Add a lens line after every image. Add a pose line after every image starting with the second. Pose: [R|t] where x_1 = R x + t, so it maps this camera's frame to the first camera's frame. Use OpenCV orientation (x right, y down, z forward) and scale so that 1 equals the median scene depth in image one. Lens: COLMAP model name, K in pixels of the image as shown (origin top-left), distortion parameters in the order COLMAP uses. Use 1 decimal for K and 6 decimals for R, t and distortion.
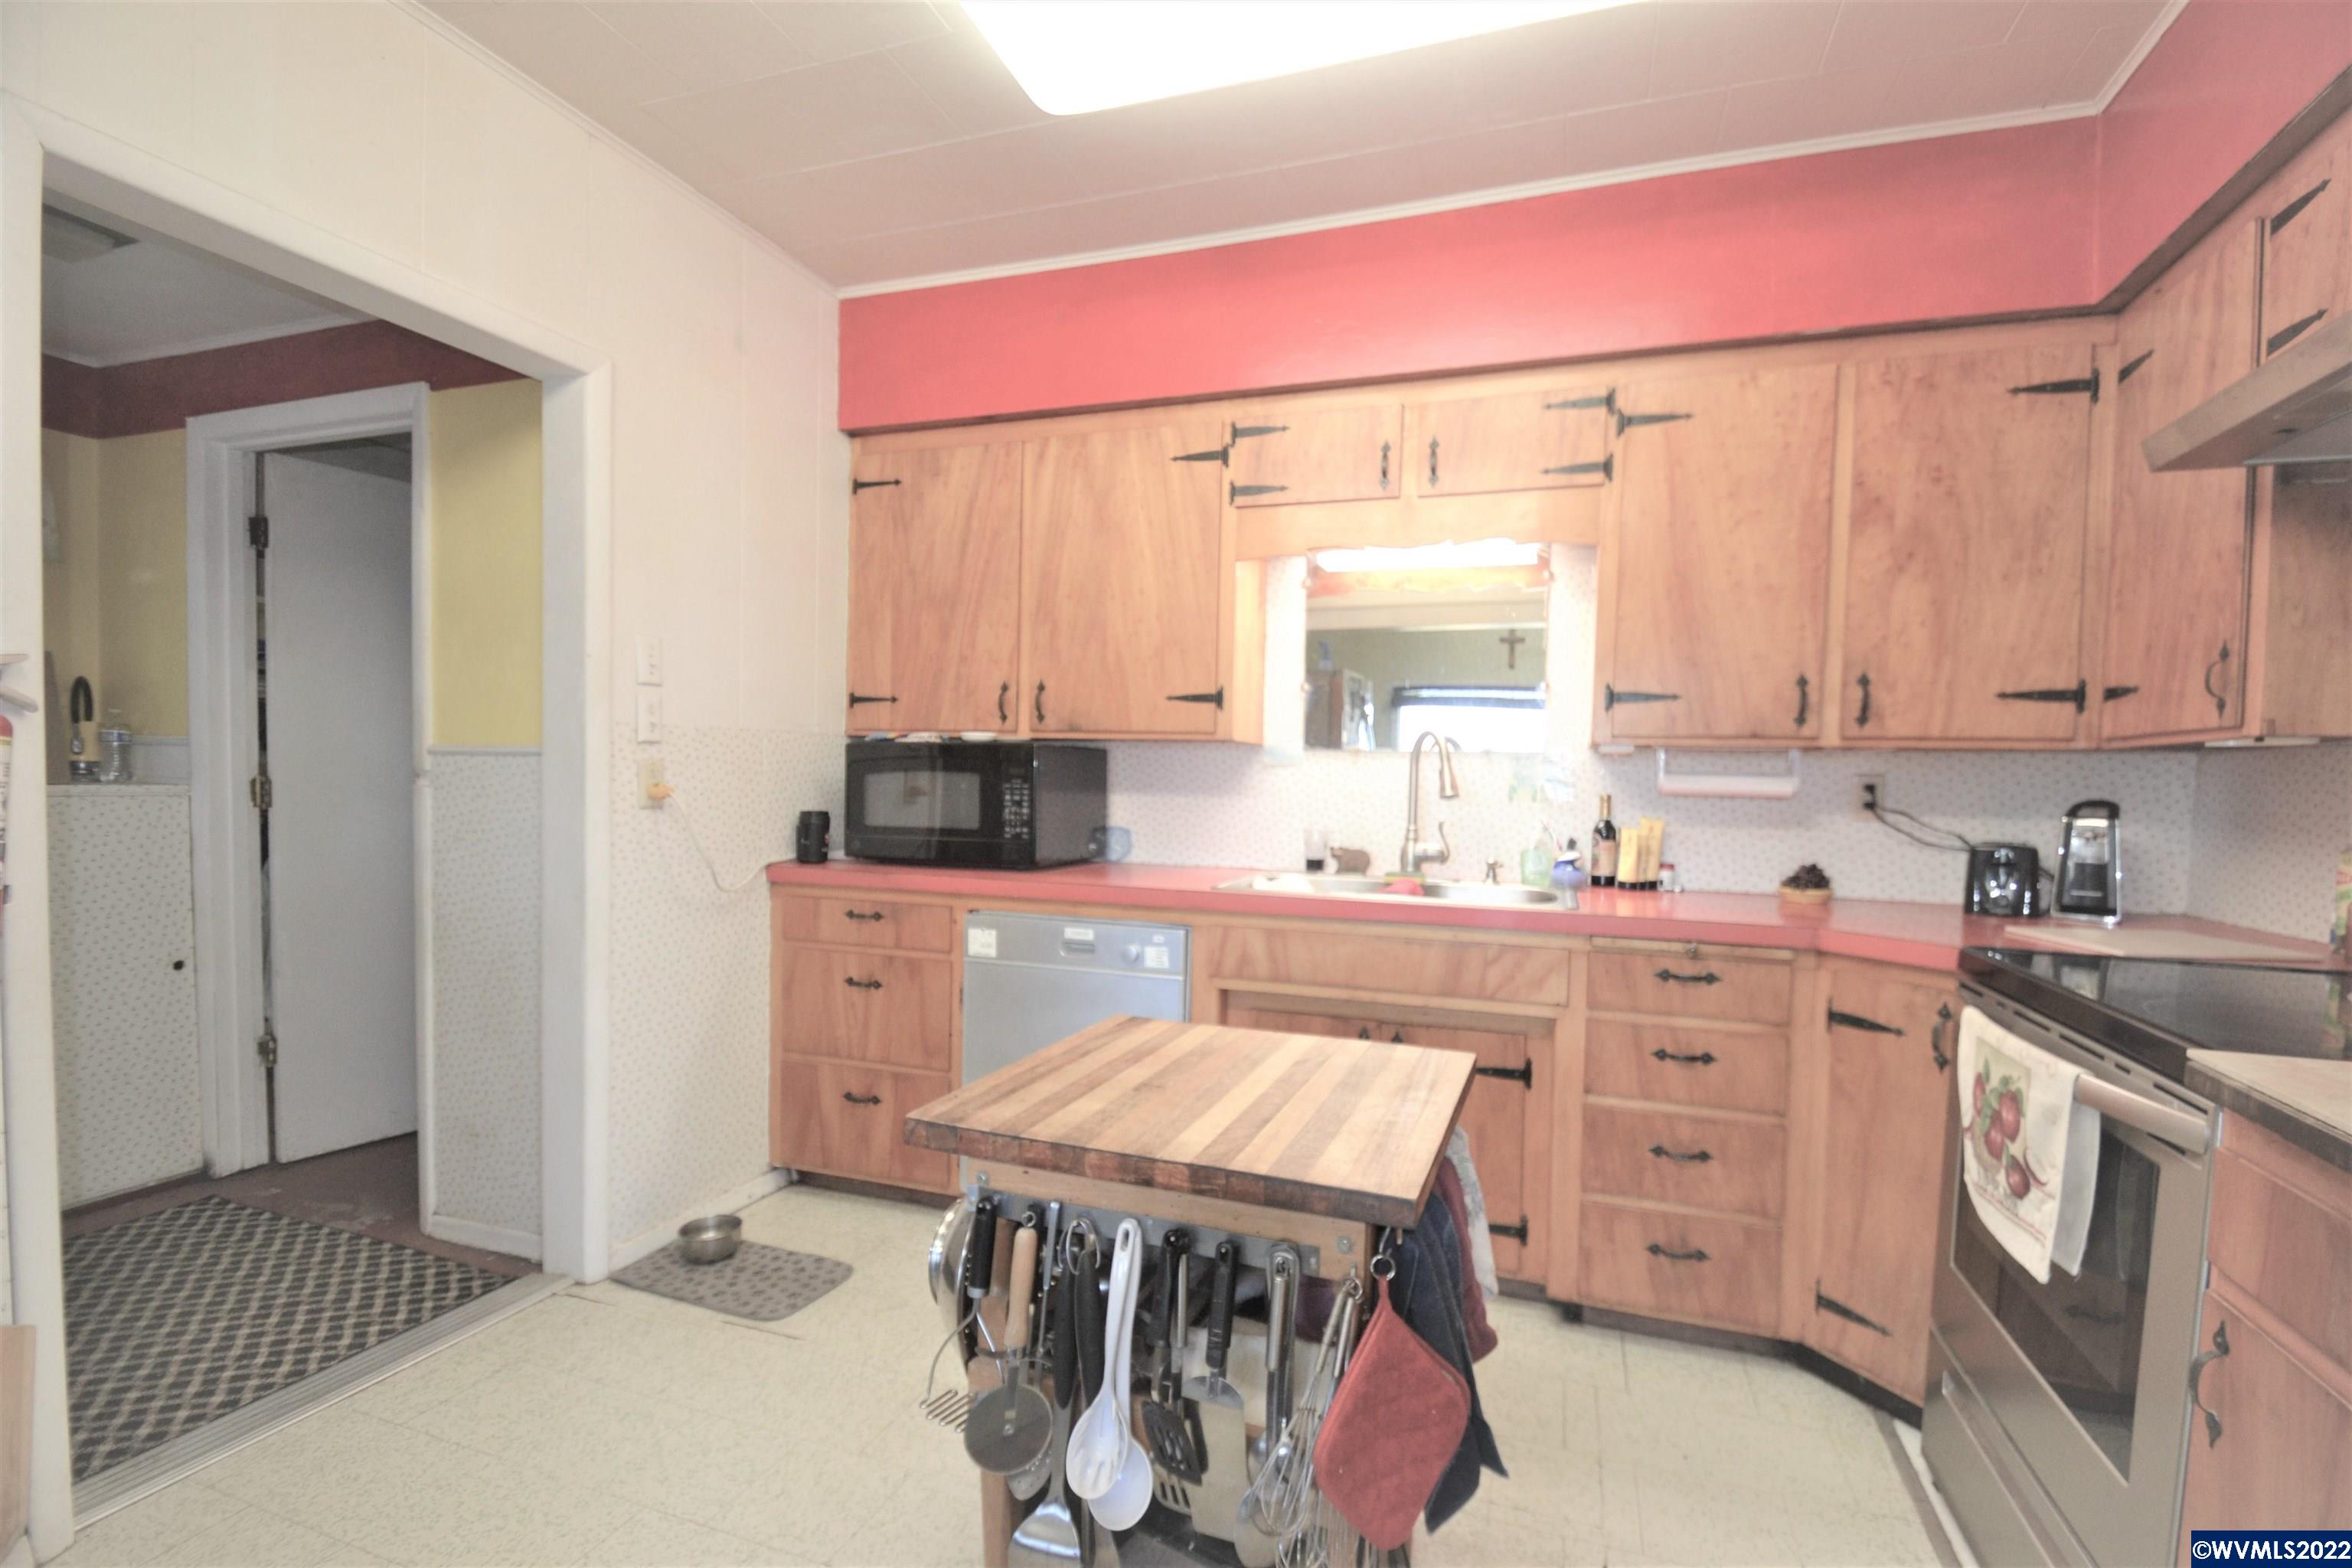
lens RADIAL K [[1039.5, 0, 1216.1], [0, 1039.5, 813.6], [0, 0, 1]] dist [0.000851, -0.000081]
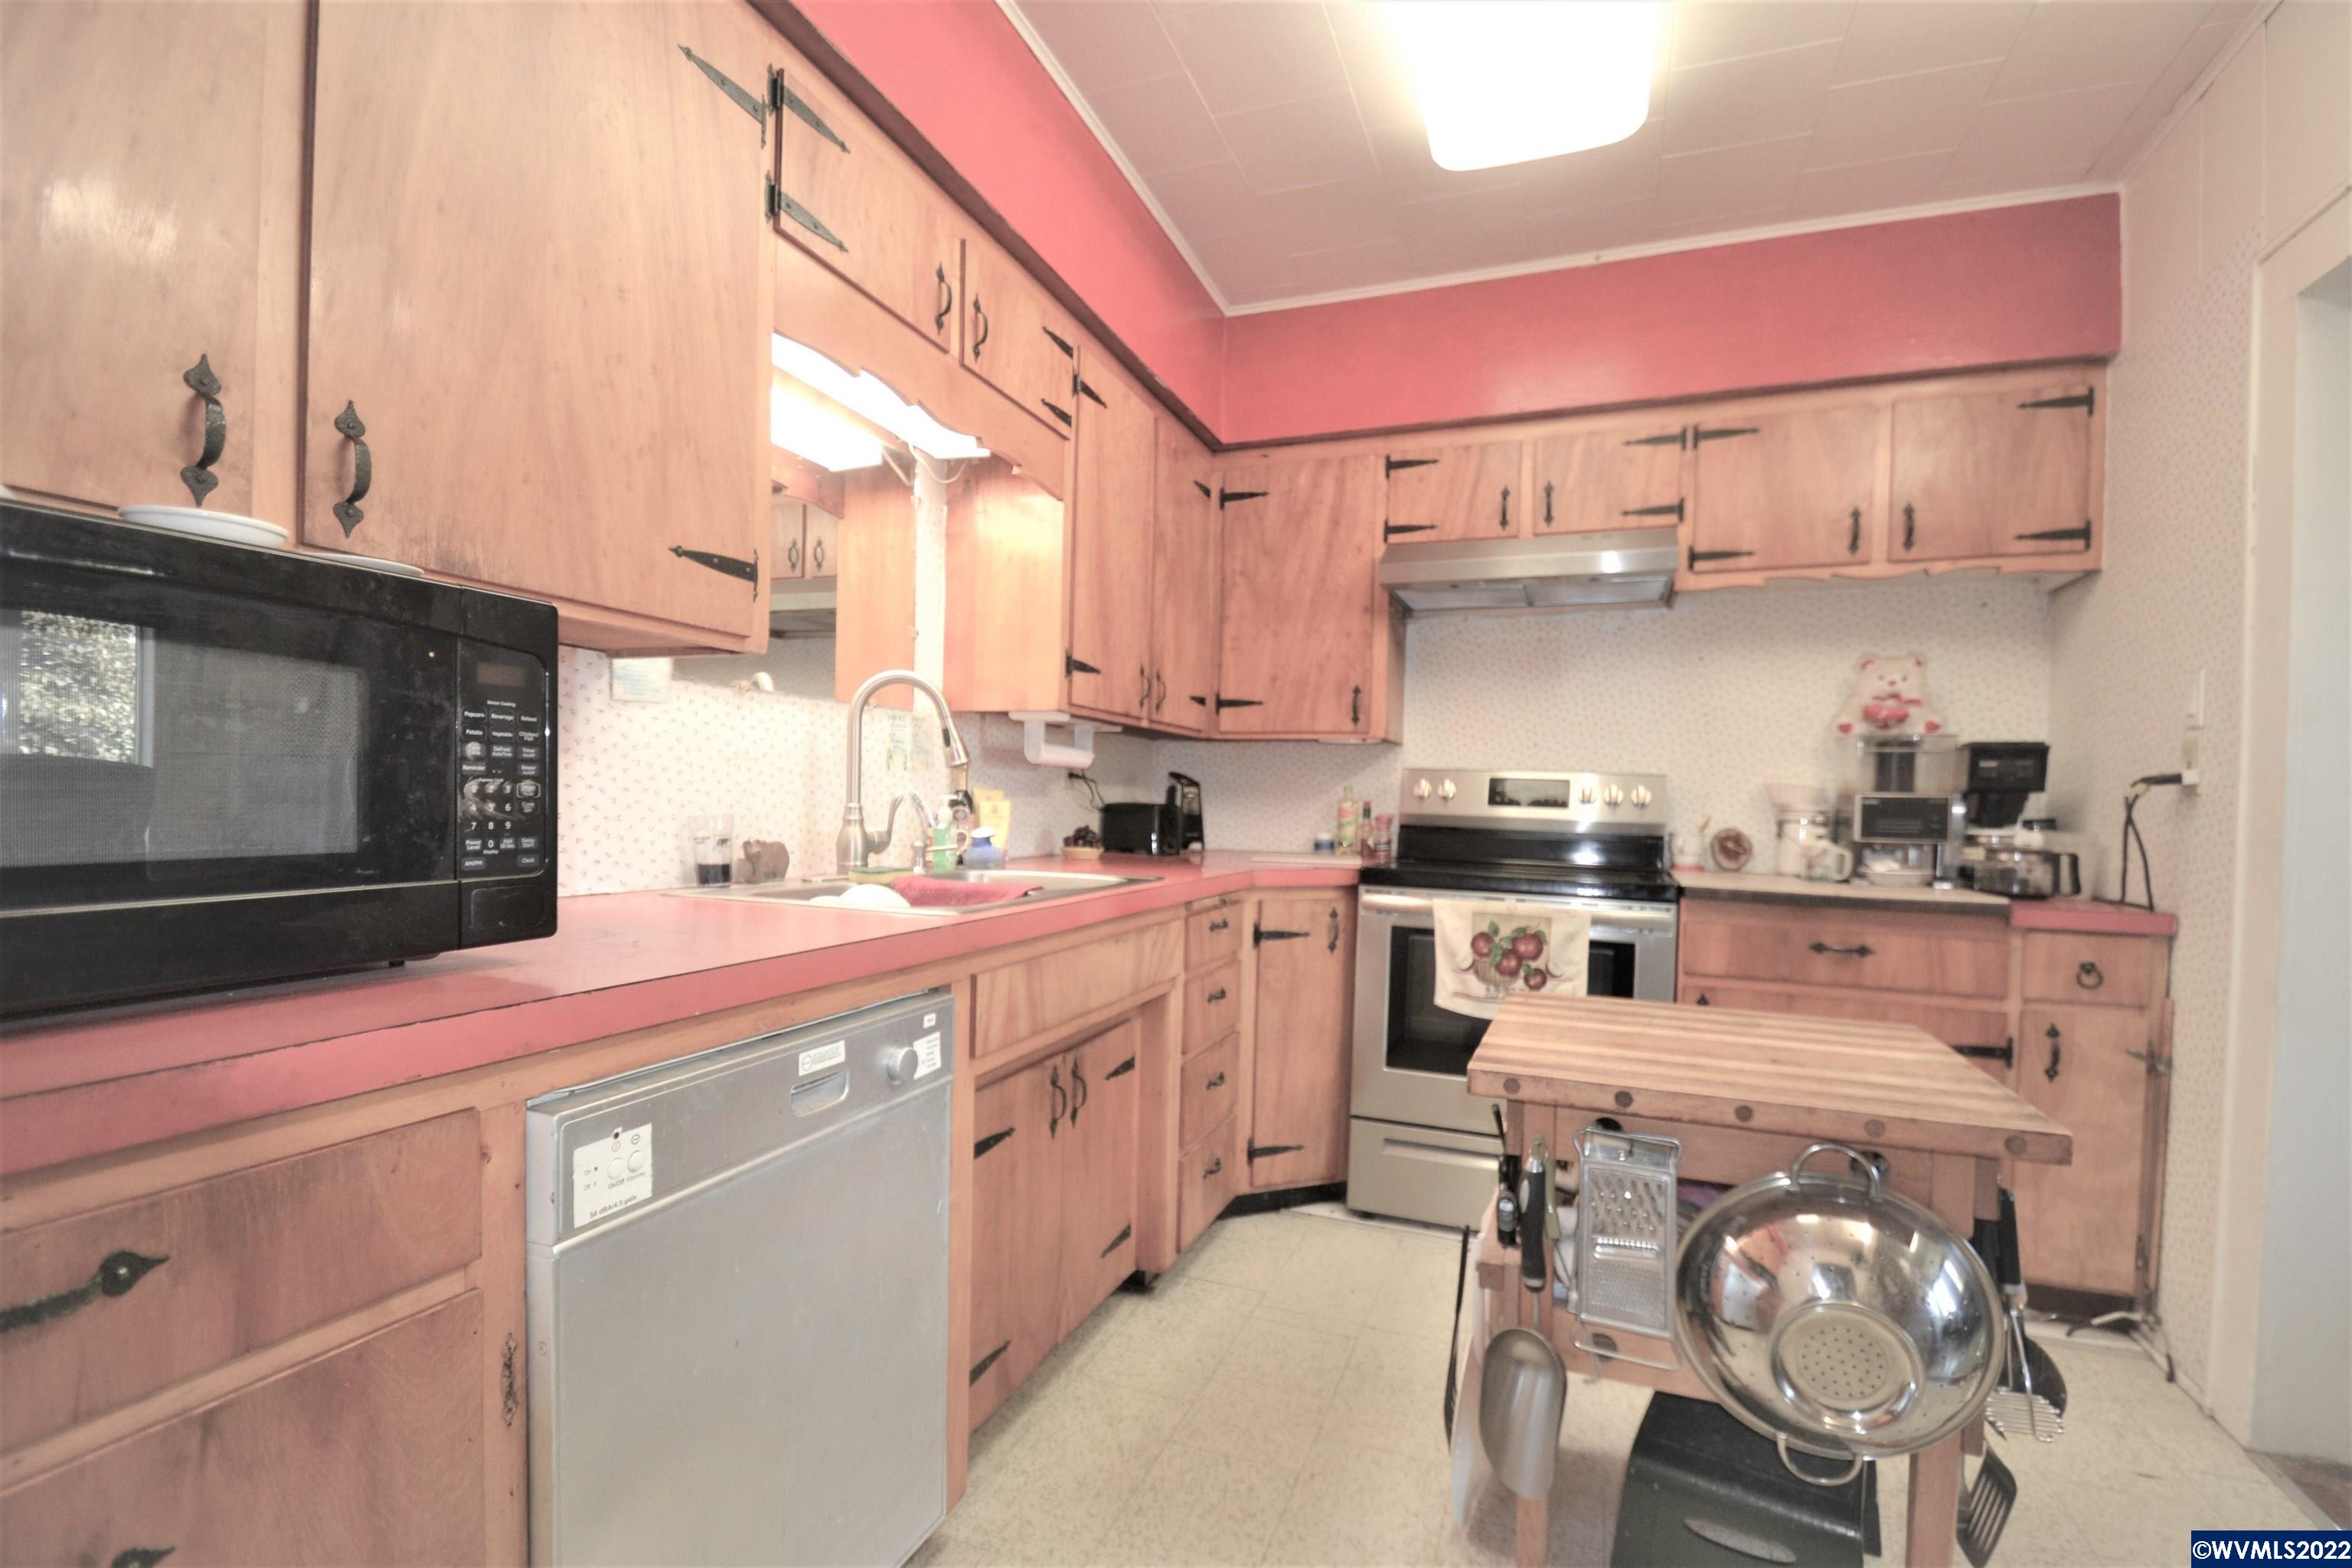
lens RADIAL K [[1039.5, 0, 1216.1], [0, 1039.5, 813.6], [0, 0, 1]] dist [0.000851, -0.000081]
pose [[0.029092, -0.036646, 0.998905, -0.539974], [0.006084, 0.999316, 0.036484, -0.006107], [-0.999558, 0.005016, 0.029295, 0.763497]]
